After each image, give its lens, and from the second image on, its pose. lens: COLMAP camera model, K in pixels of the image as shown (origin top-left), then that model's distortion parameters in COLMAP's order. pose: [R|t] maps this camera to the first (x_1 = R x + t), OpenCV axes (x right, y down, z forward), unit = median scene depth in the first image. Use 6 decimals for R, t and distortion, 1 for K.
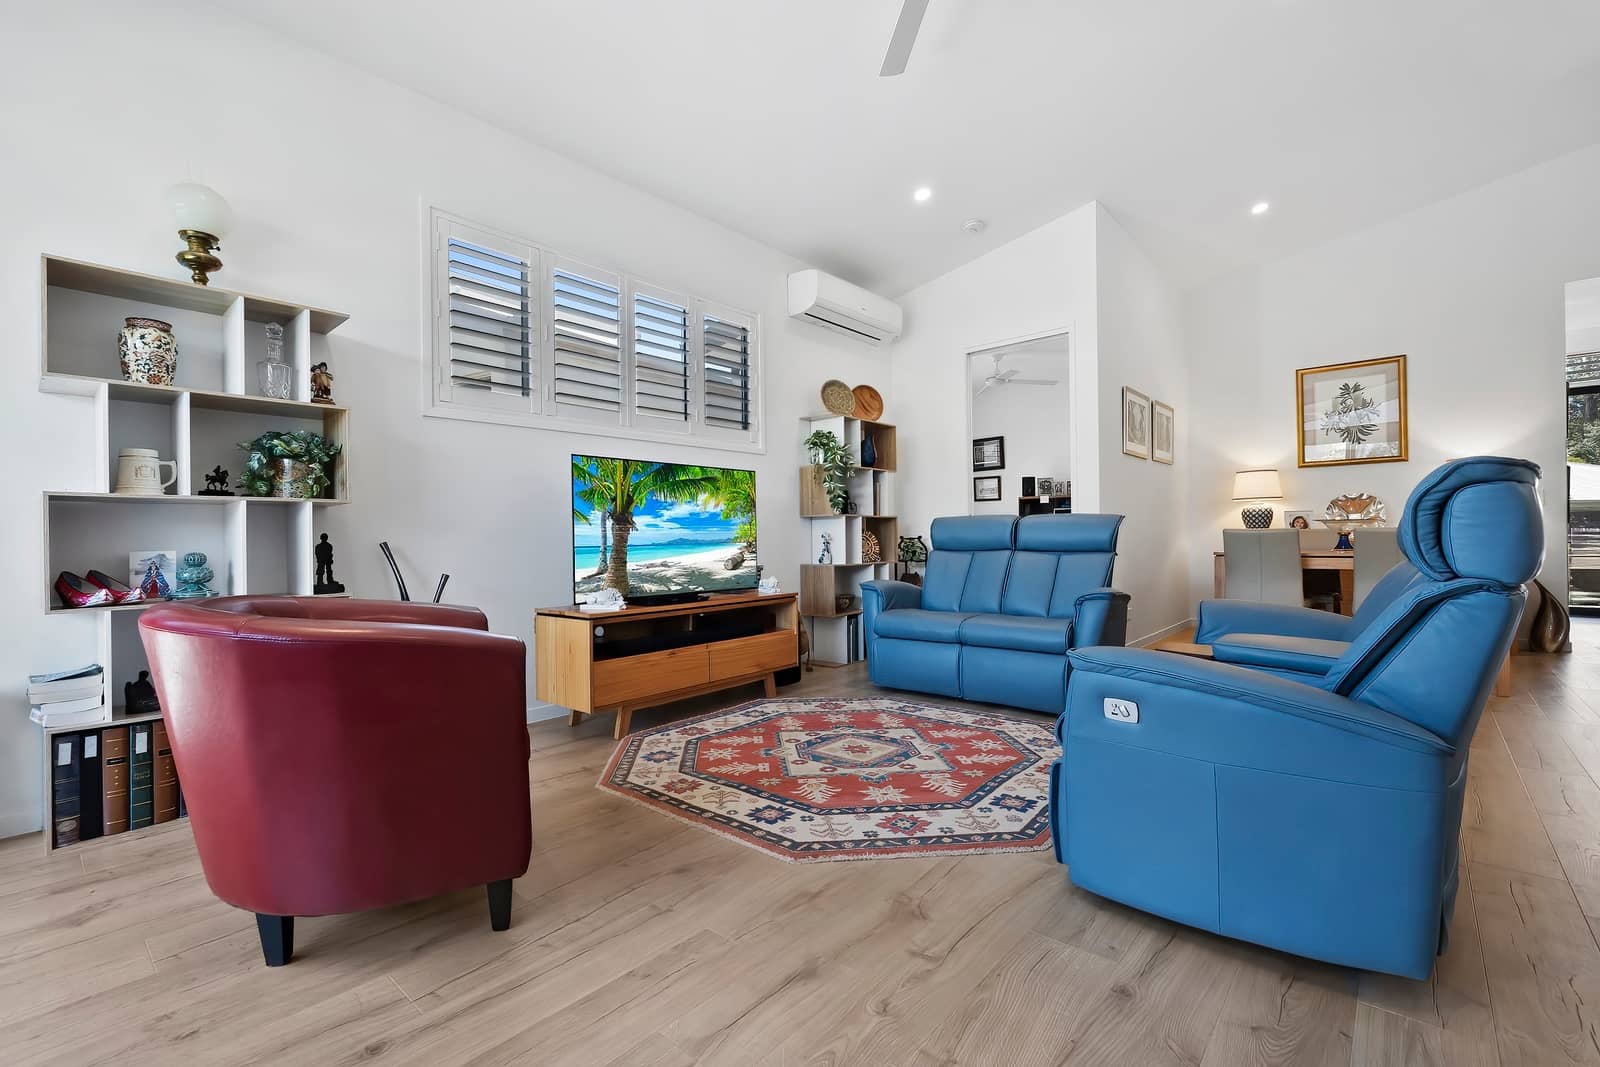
lens RADIAL K [[713.4, 0, 801.0], [0, 713.4, 540.4], [0, 0, 1]] dist [-0.000514, -0.000280]
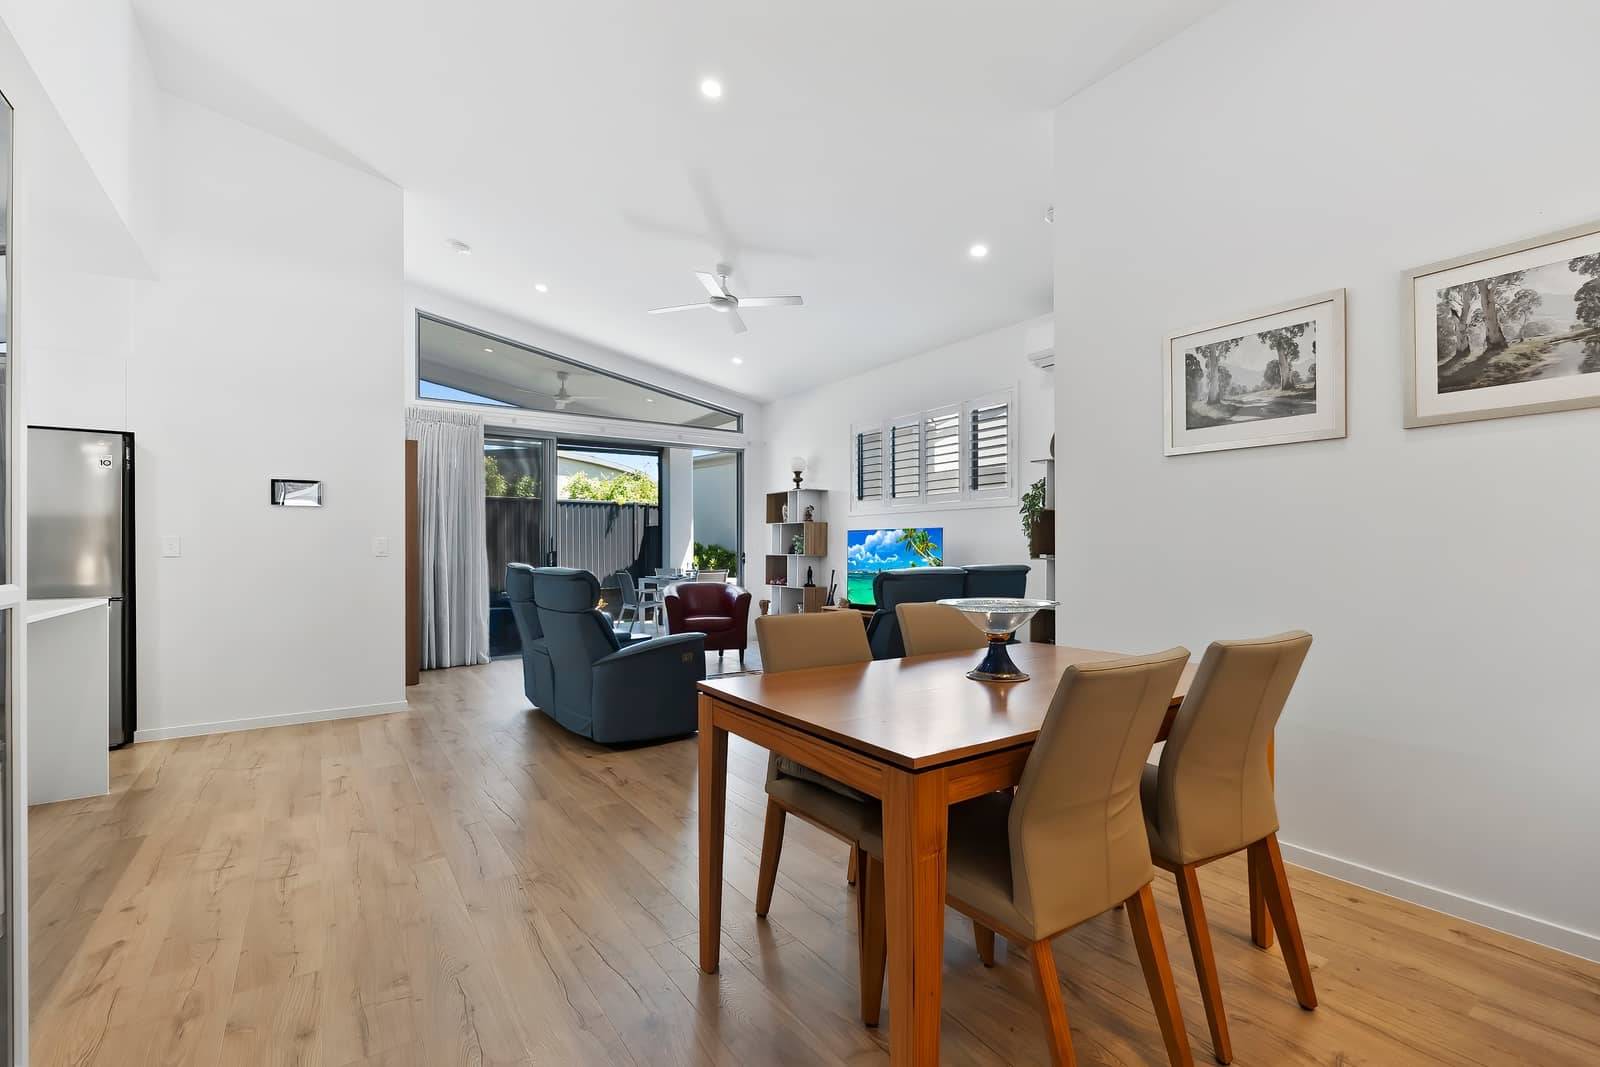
lens RADIAL K [[713.4, 0, 801.0], [0, 713.4, 540.4], [0, 0, 1]] dist [-0.000514, -0.000280]
pose [[-0.262155, 0.001423, -0.965025, 1.824619], [-0.000739, 0.999998, 0.001675, -0.101479], [0.965025, 0.001152, -0.262154, 1.505862]]
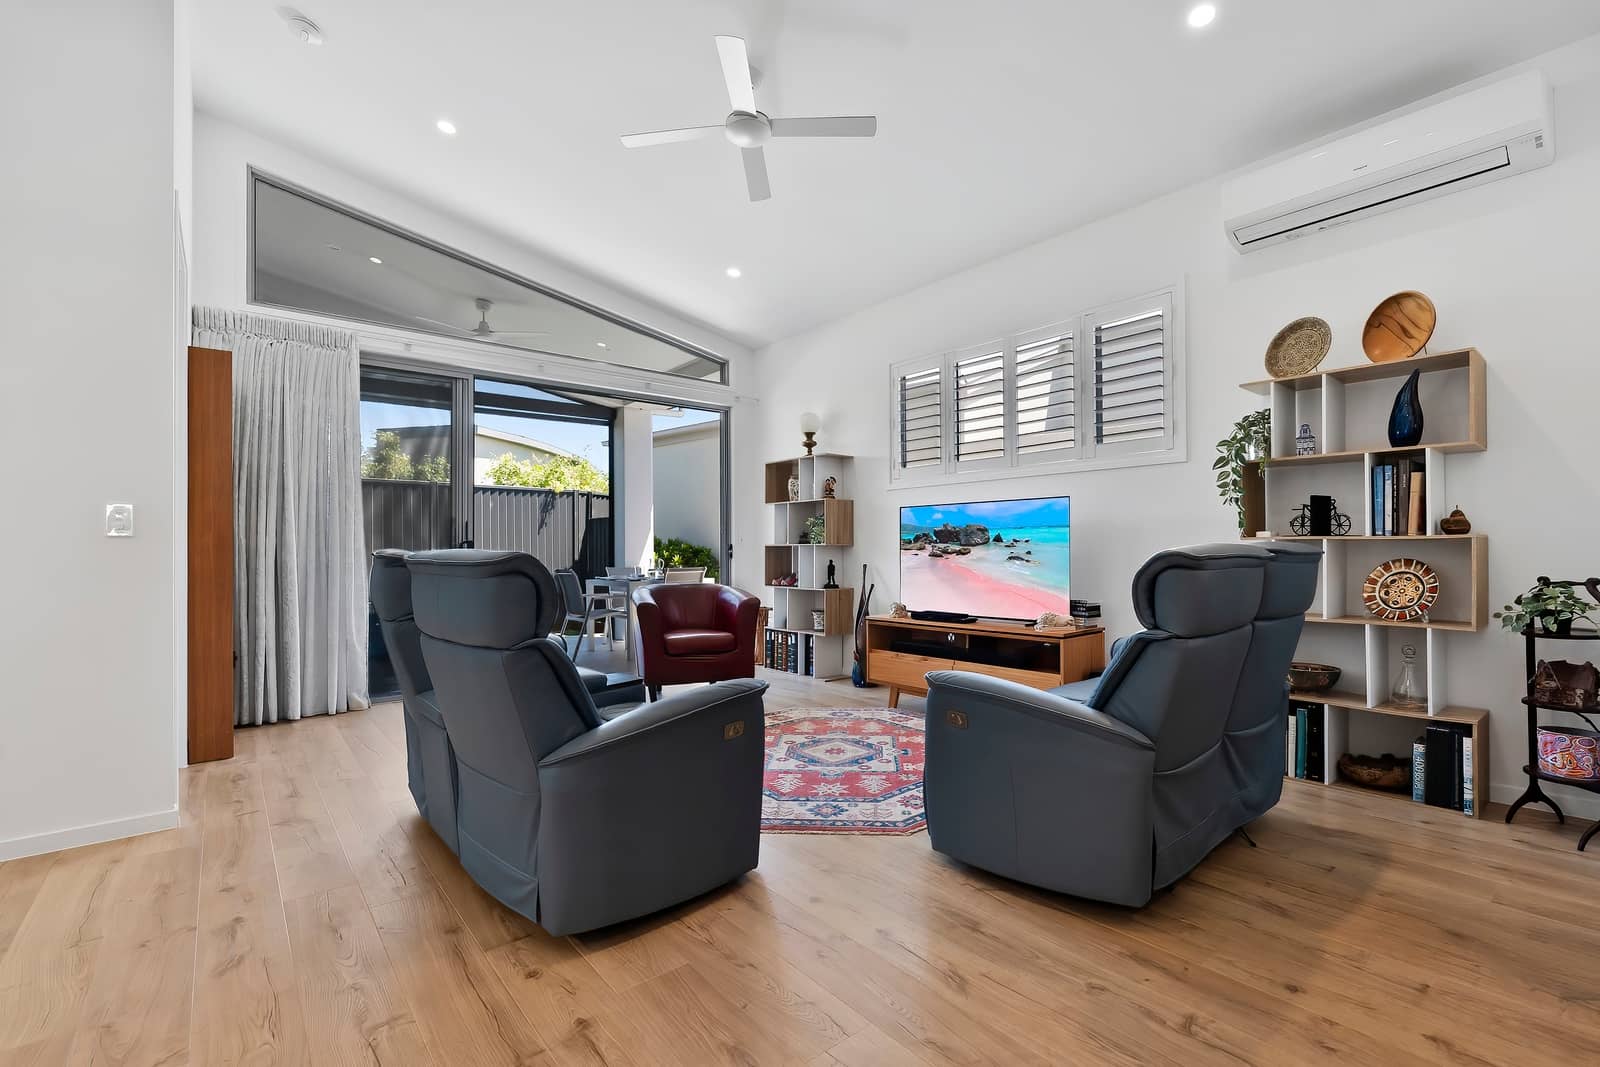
lens RADIAL K [[743.7, 0, 800.0], [0, 743.7, 533.5], [0, 0, 1]] dist [-0.002448, -0.000503]
pose [[-0.188995, -0.007130, -0.981952, 1.289212], [0.005290, 0.999952, -0.008279, -0.059046], [0.981964, -0.006759, -0.188949, 1.163230]]
